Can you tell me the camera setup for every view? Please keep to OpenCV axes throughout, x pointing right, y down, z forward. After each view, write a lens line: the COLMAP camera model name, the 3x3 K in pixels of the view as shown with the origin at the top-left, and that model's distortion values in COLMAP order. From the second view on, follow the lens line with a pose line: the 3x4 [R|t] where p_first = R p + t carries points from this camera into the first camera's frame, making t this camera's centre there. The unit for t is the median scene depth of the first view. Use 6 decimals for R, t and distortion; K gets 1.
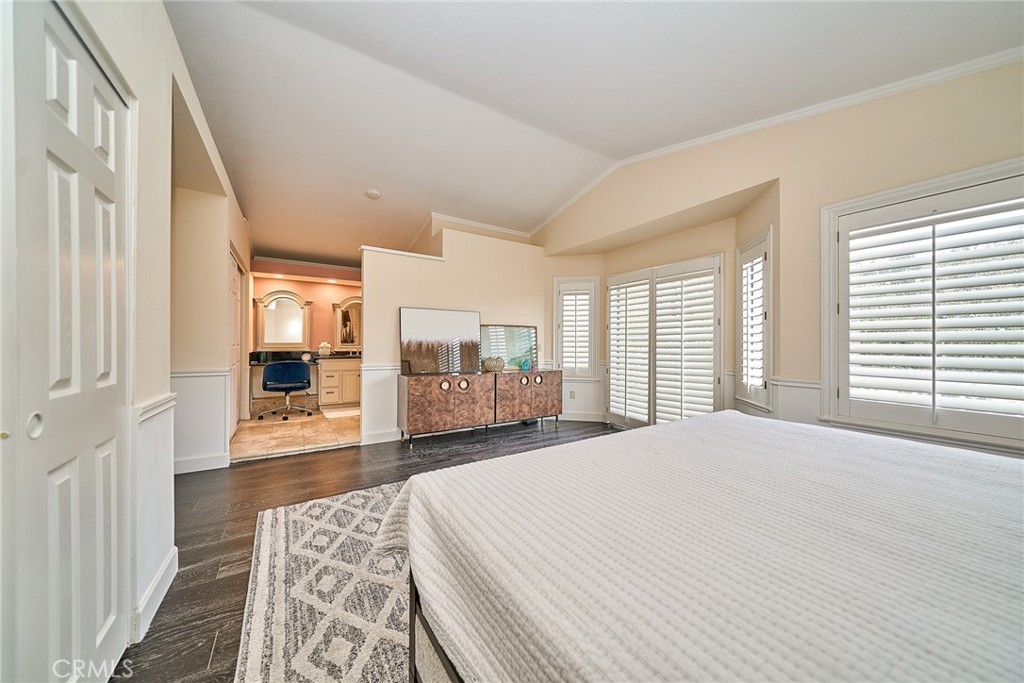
lens RADIAL K [[348.1, 0, 512.0], [0, 348.1, 341.5], [0, 0, 1]] dist [-0.000165, -0.000009]
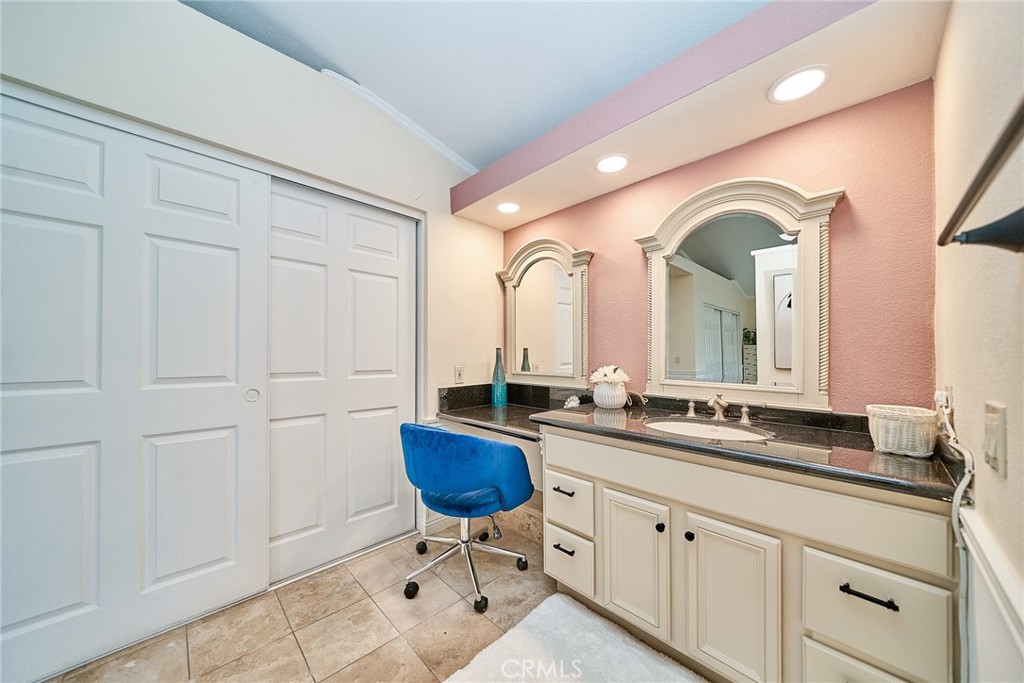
lens RADIAL K [[348.1, 0, 512.0], [0, 348.1, 341.5], [0, 0, 1]] dist [-0.000165, -0.000009]
pose [[0.202570, -0.035518, -0.978623, -0.238352], [0.000003, 0.999342, -0.036269, -0.008222], [0.979268, 0.007344, 0.202437, 0.840263]]
